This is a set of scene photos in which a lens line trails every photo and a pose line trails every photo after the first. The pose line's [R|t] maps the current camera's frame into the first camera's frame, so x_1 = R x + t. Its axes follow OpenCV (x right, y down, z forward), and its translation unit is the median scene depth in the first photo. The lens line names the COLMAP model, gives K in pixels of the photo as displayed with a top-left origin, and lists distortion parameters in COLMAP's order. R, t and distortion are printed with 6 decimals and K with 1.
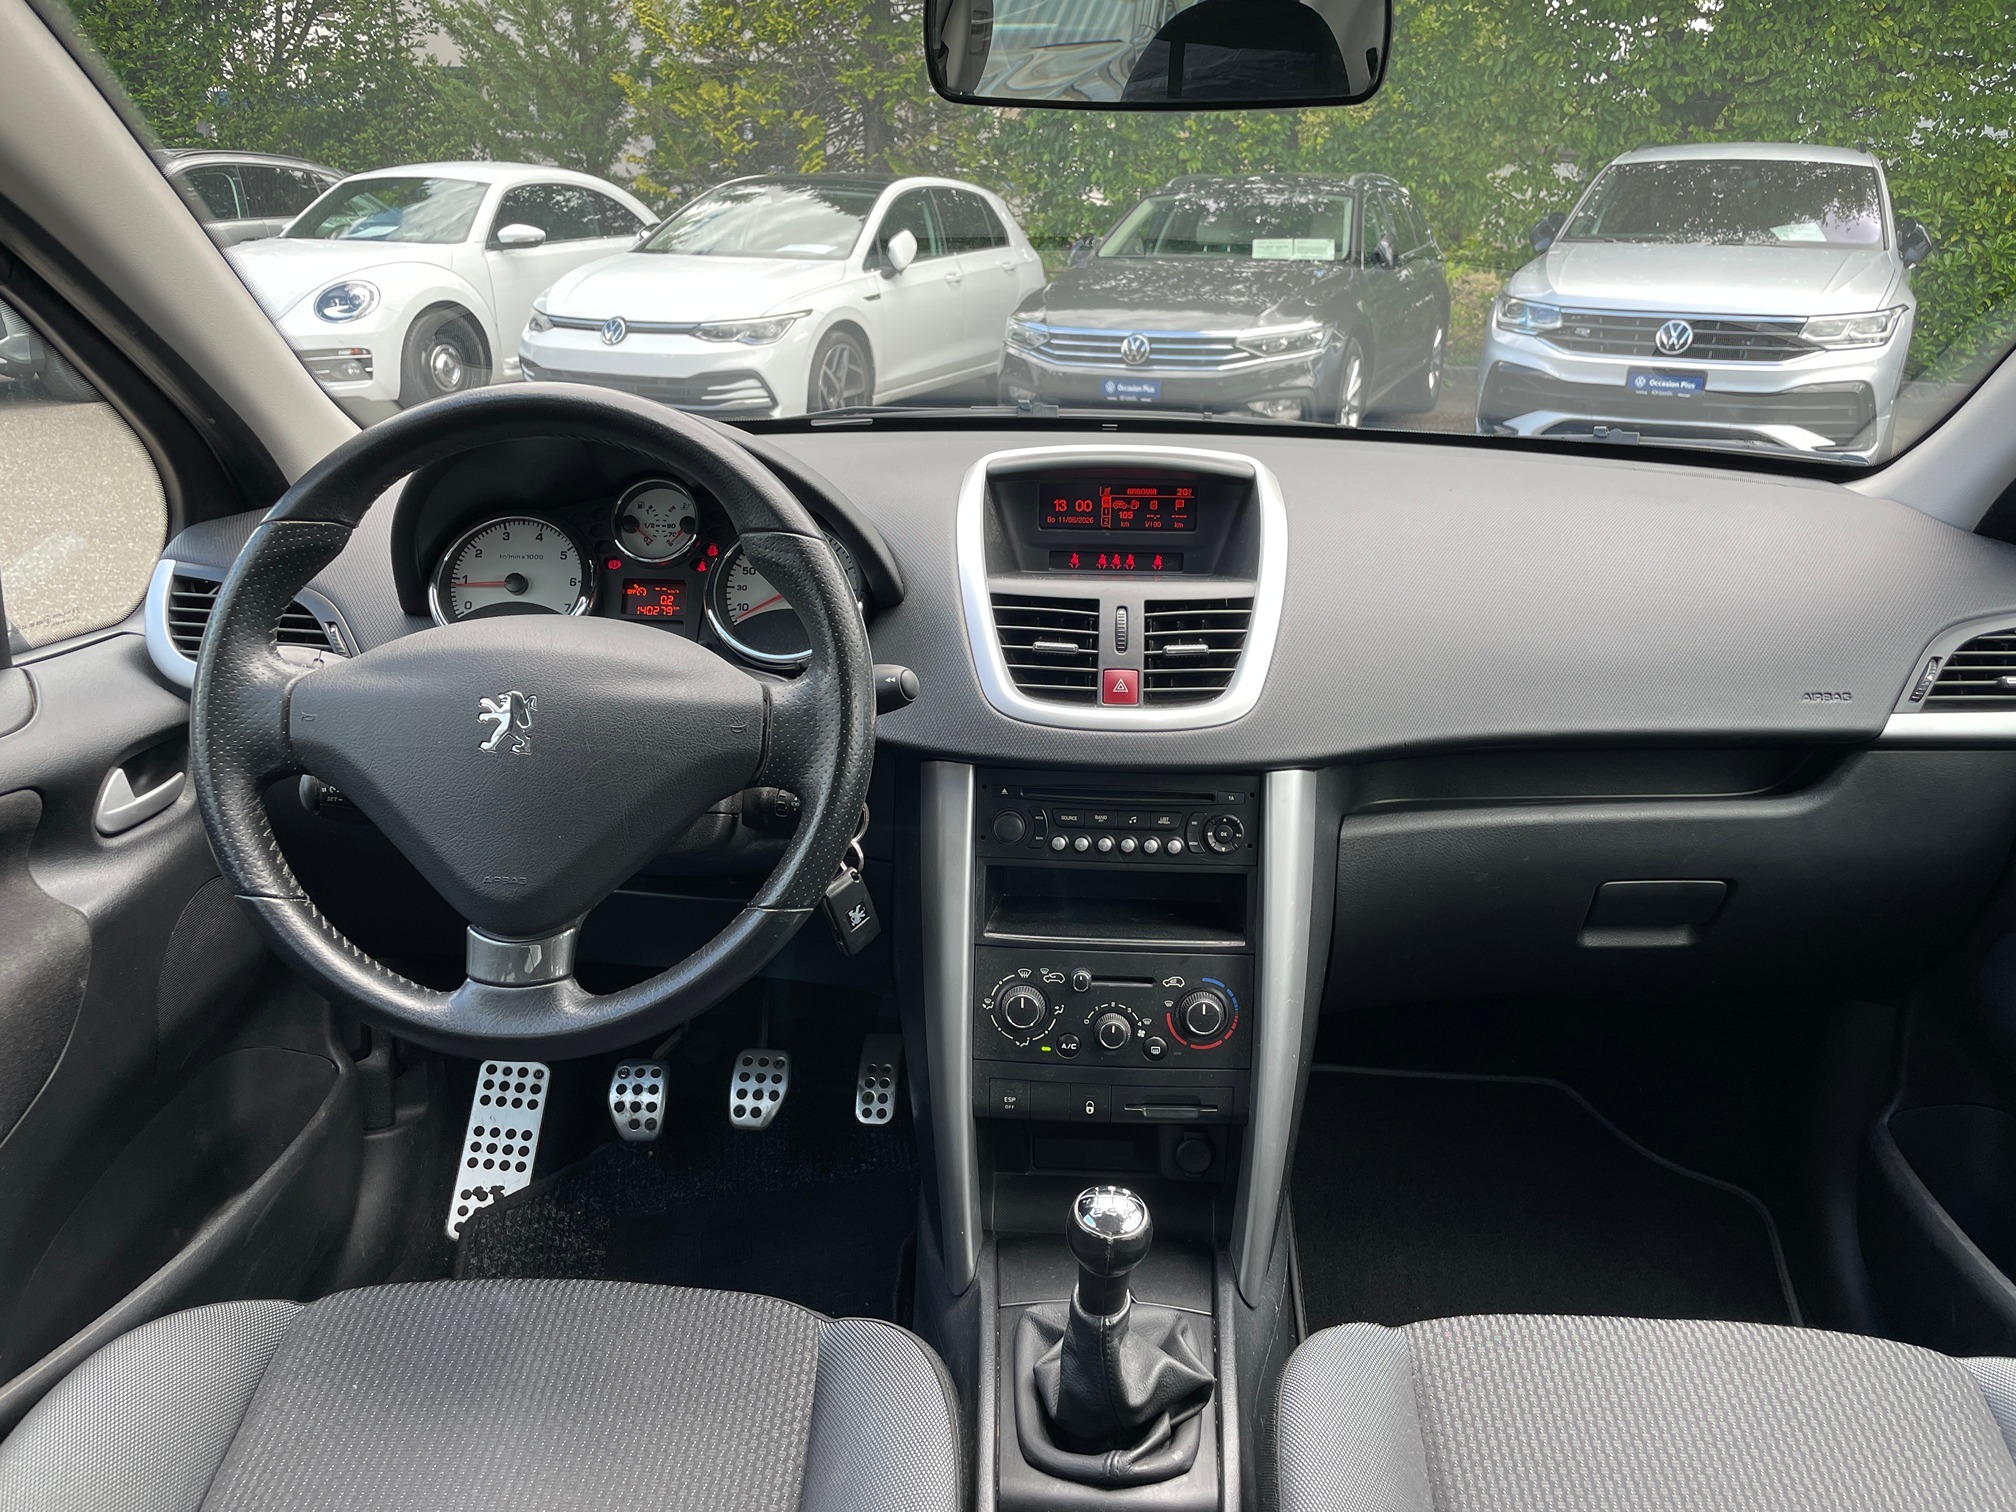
lens RADIAL K [[1502.6, 0, 1005.8], [0, 1502.6, 750.7], [0, 0, 1]] dist [0.041851, -0.083072]
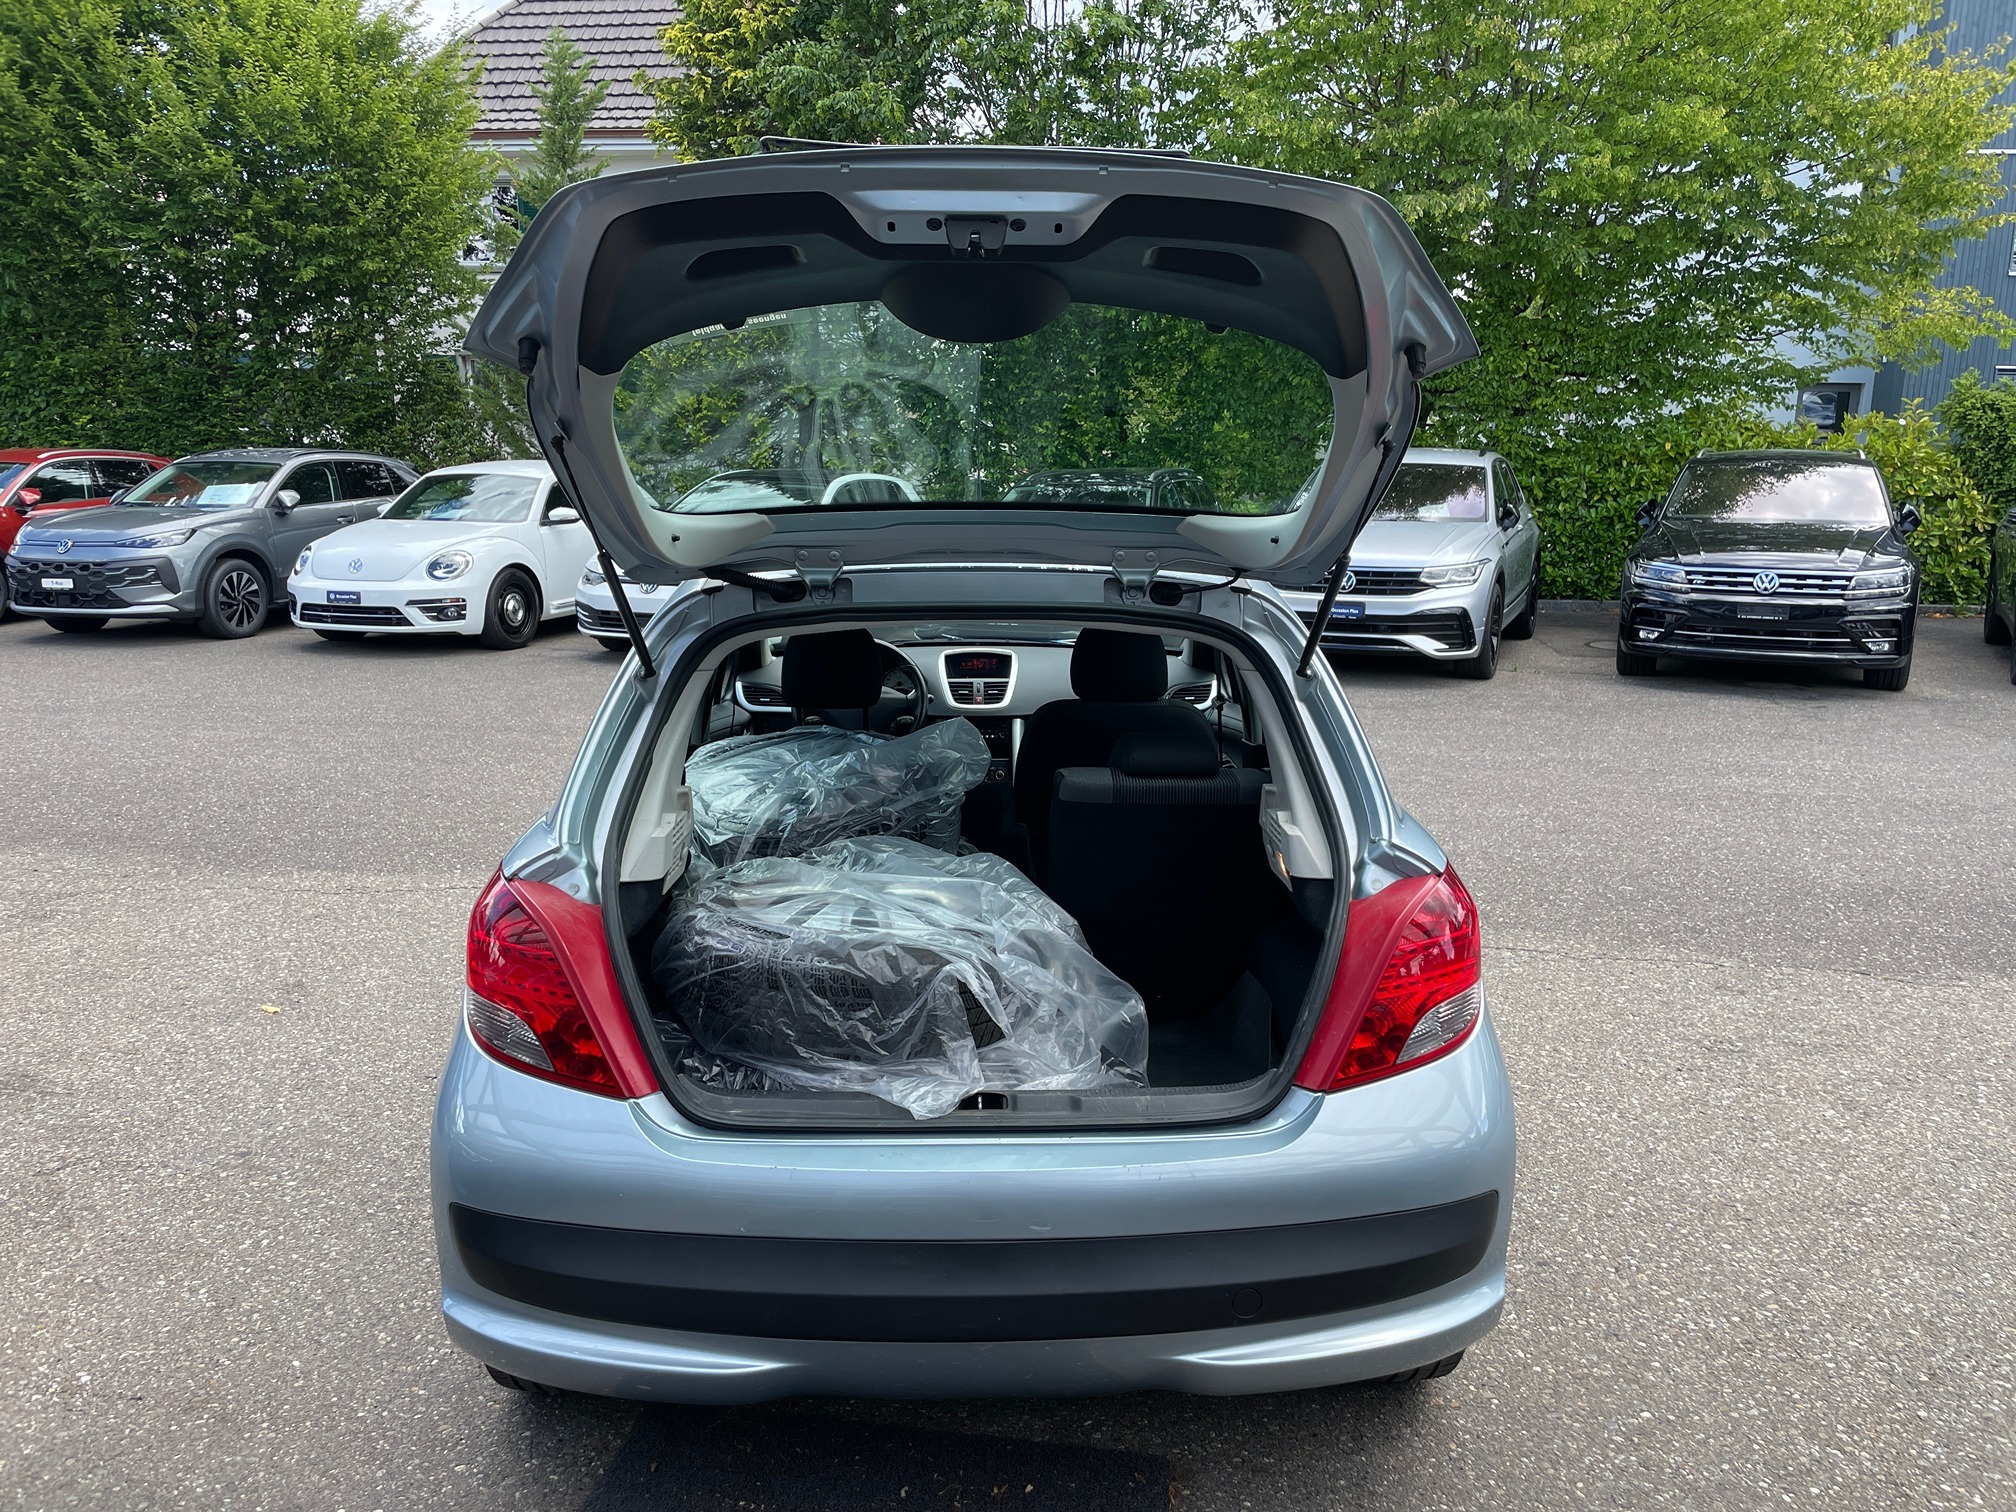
lens RADIAL K [[1540.0, 0, 1025.4], [0, 1540.0, 751.7], [0, 0, 1]] dist [0.068837, -0.095889]
pose [[0.996511, -0.022807, 0.080290, -0.017429], [0.033950, 0.989529, -0.140288, 0.086535], [-0.076250, 0.142524, 0.986850, -0.399554]]
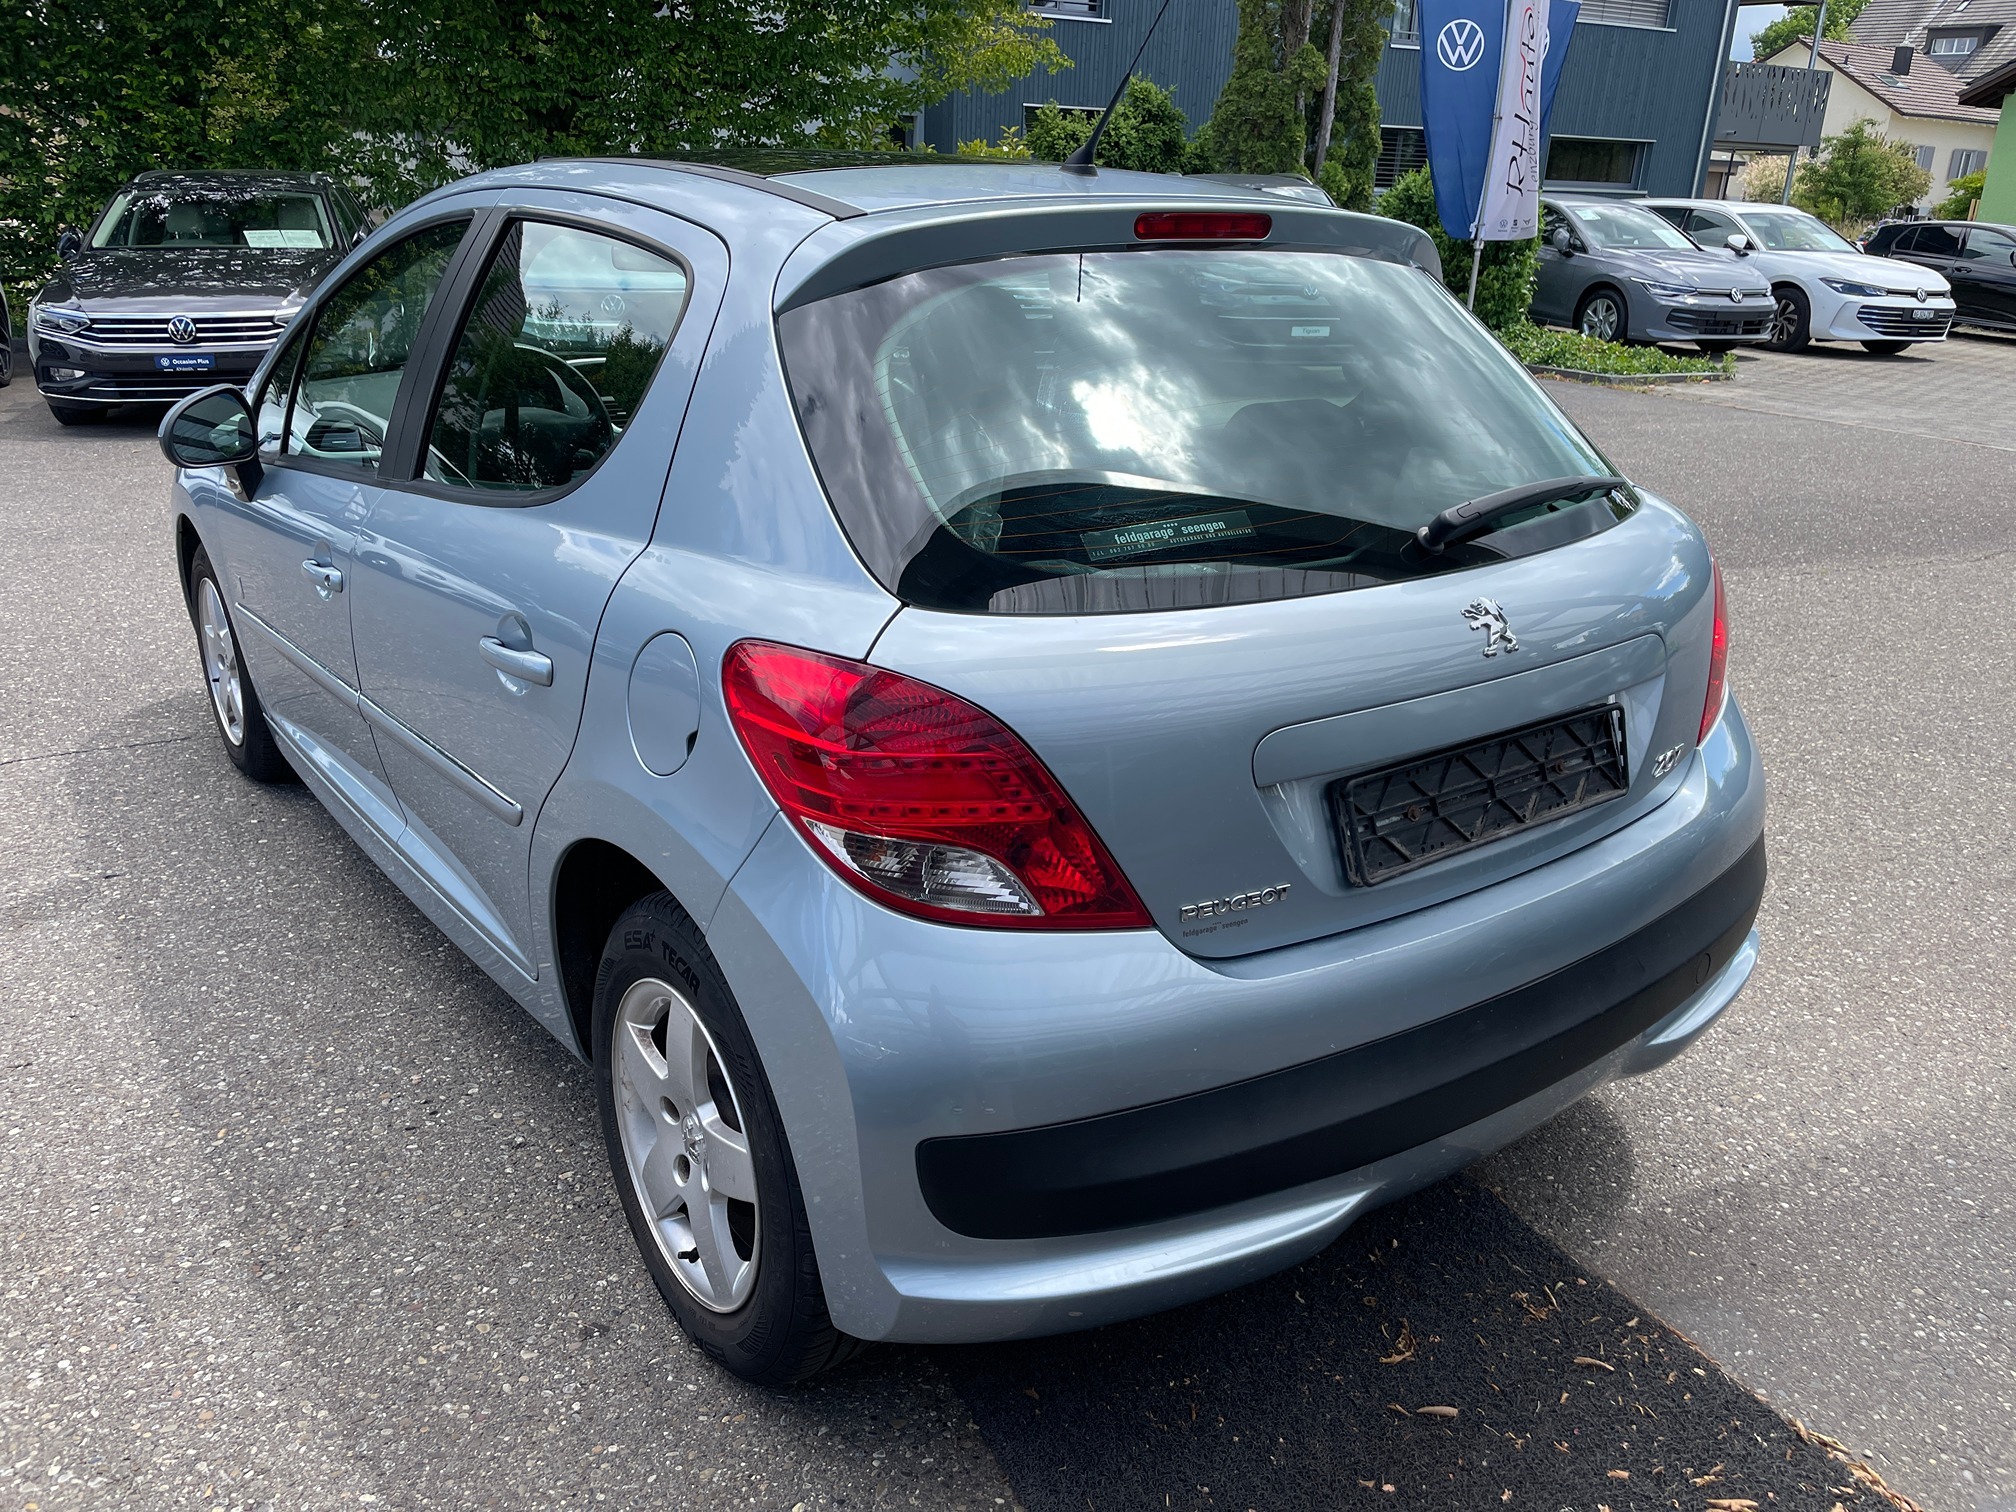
lens RADIAL K [[1540.0, 0, 1025.4], [0, 1540.0, 751.7], [0, 0, 1]] dist [0.068837, -0.095889]
pose [[0.764523, -0.213119, 0.608345, -0.172537], [0.202484, 0.975392, 0.087239, 0.066928], [-0.611967, 0.056484, 0.788863, -0.278388]]
